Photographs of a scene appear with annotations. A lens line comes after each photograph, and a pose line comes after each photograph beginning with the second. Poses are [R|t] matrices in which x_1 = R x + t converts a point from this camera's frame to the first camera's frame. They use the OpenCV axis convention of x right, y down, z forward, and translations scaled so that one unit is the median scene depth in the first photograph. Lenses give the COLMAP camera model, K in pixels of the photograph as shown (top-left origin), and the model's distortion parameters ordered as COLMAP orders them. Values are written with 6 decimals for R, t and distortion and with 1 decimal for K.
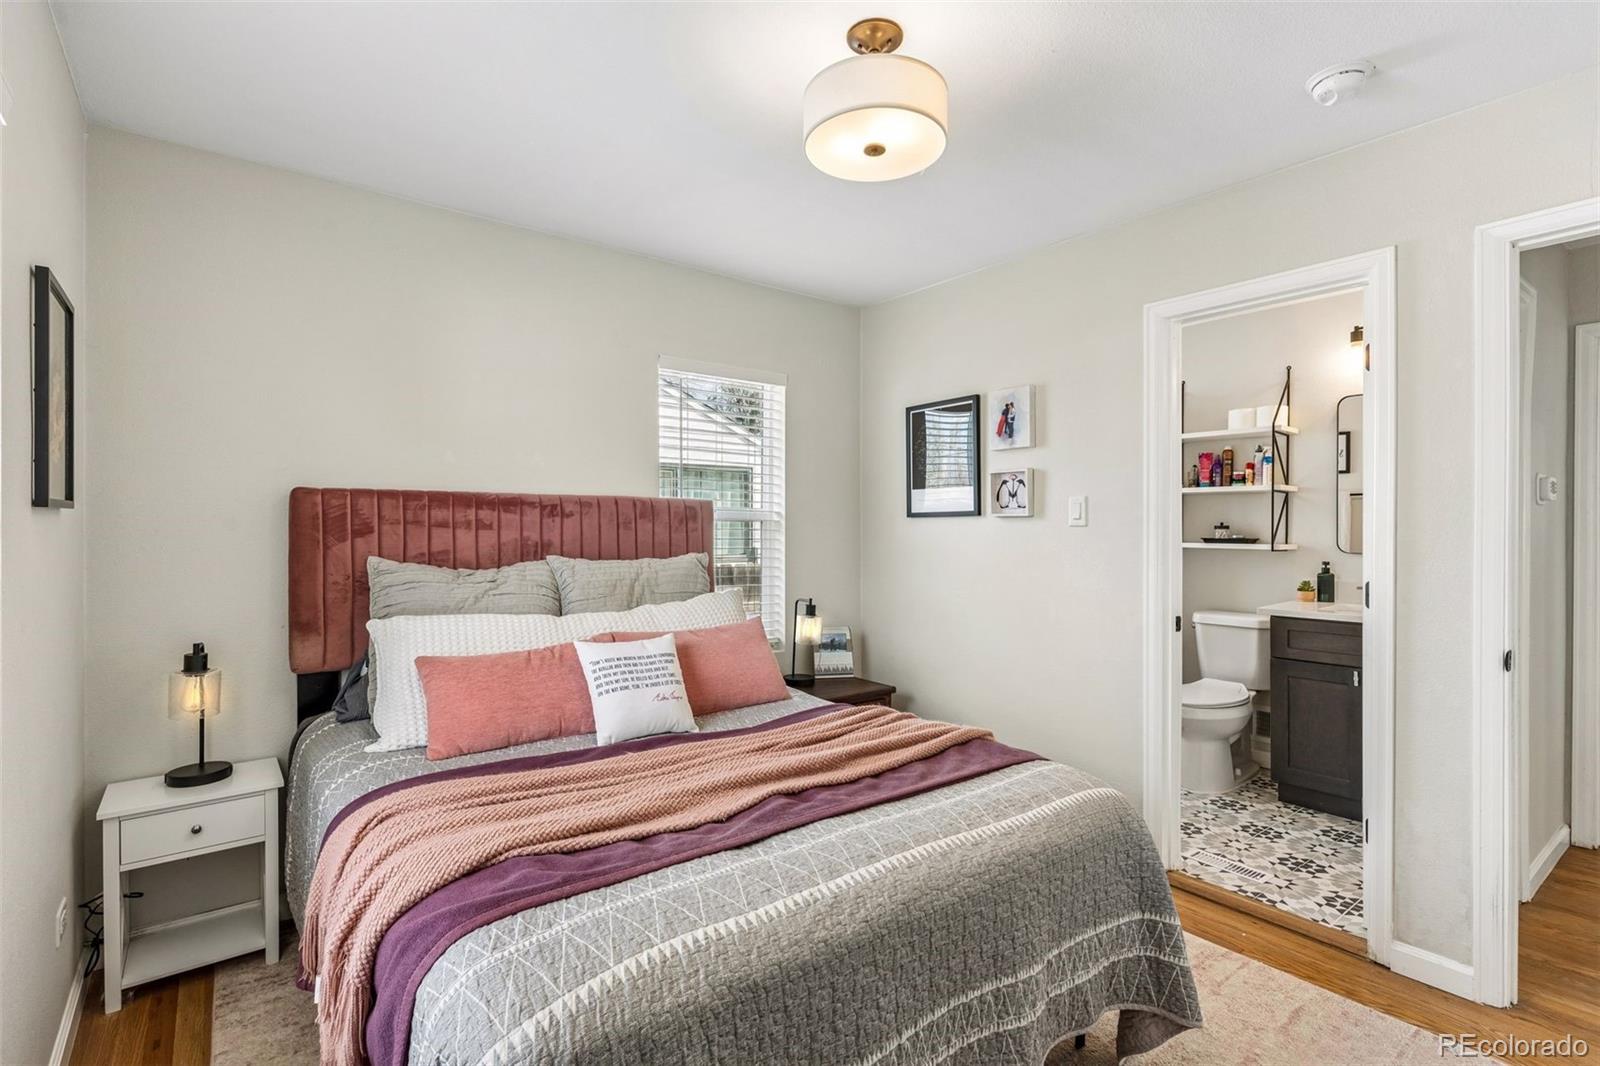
lens RADIAL K [[757.1, 0, 800.0], [0, 757.1, 533.0], [0, 0, 1]] dist [0.001352, 0.000195]
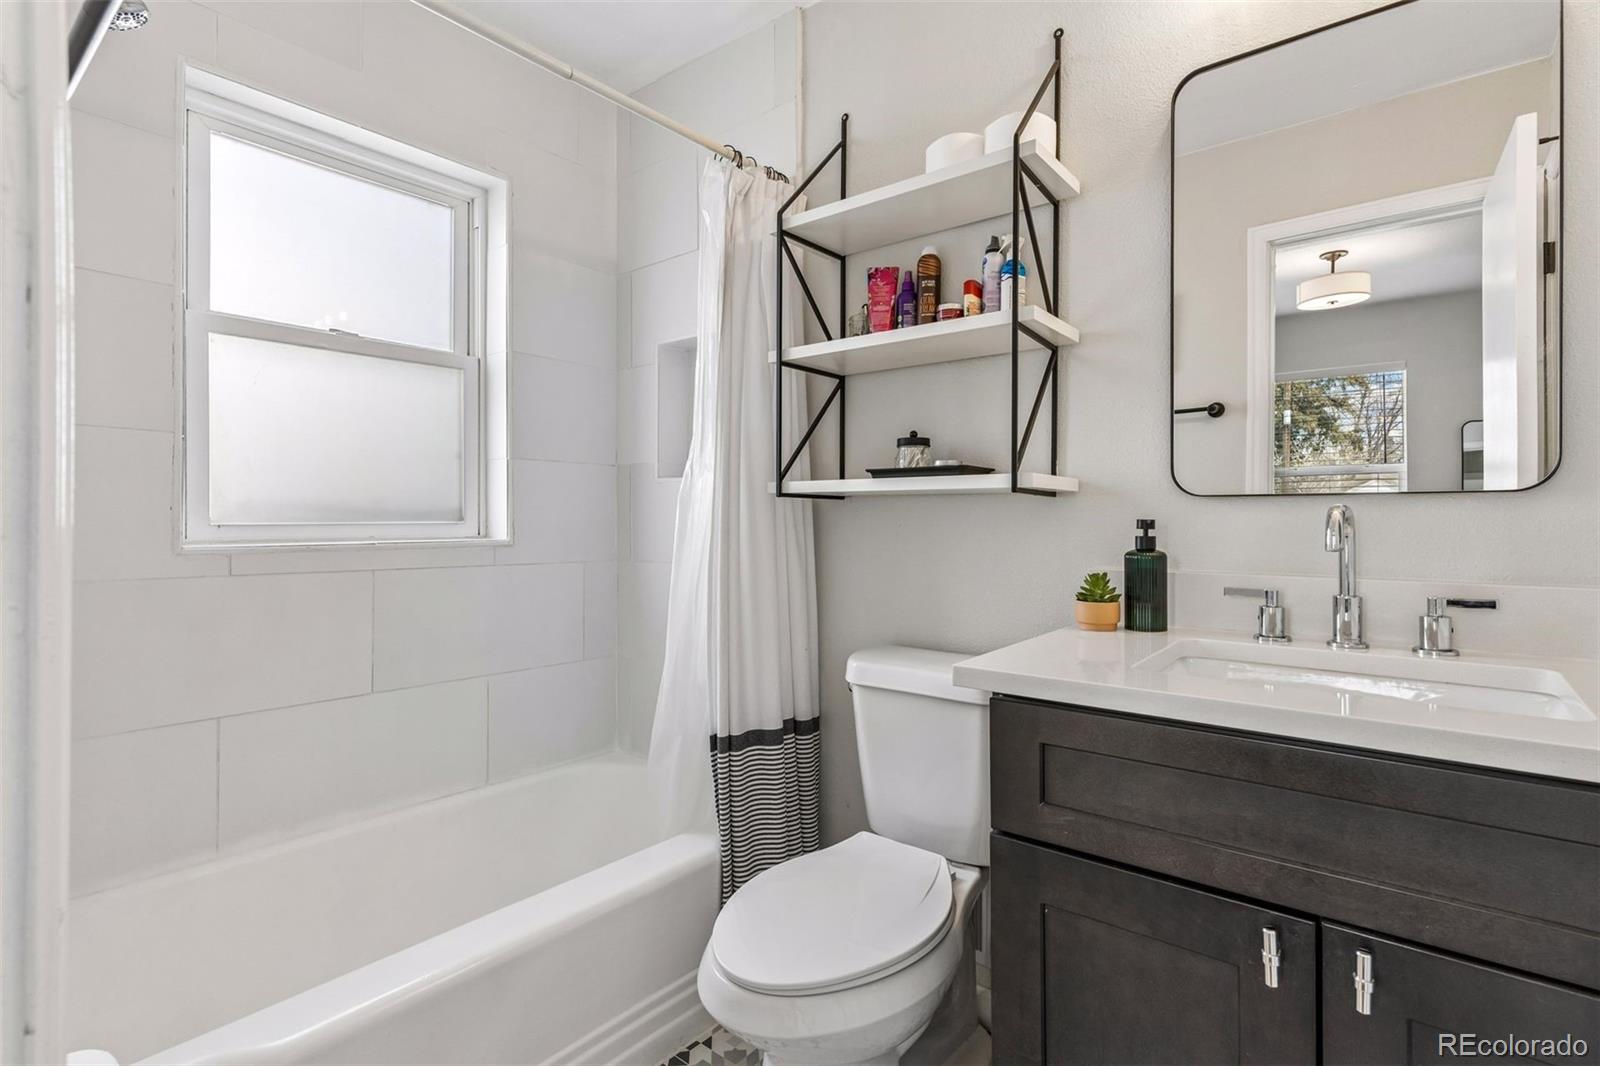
lens RADIAL K [[788.0, 0, 795.4], [0, 788.0, 511.9], [0, 0, 1]] dist [0.010349, 0.000554]
pose [[0.976898, 0.003107, 0.213685, 0.429053], [-0.000746, 0.999938, -0.011129, 0.036859], [-0.213706, 0.010713, 0.976839, 0.636288]]
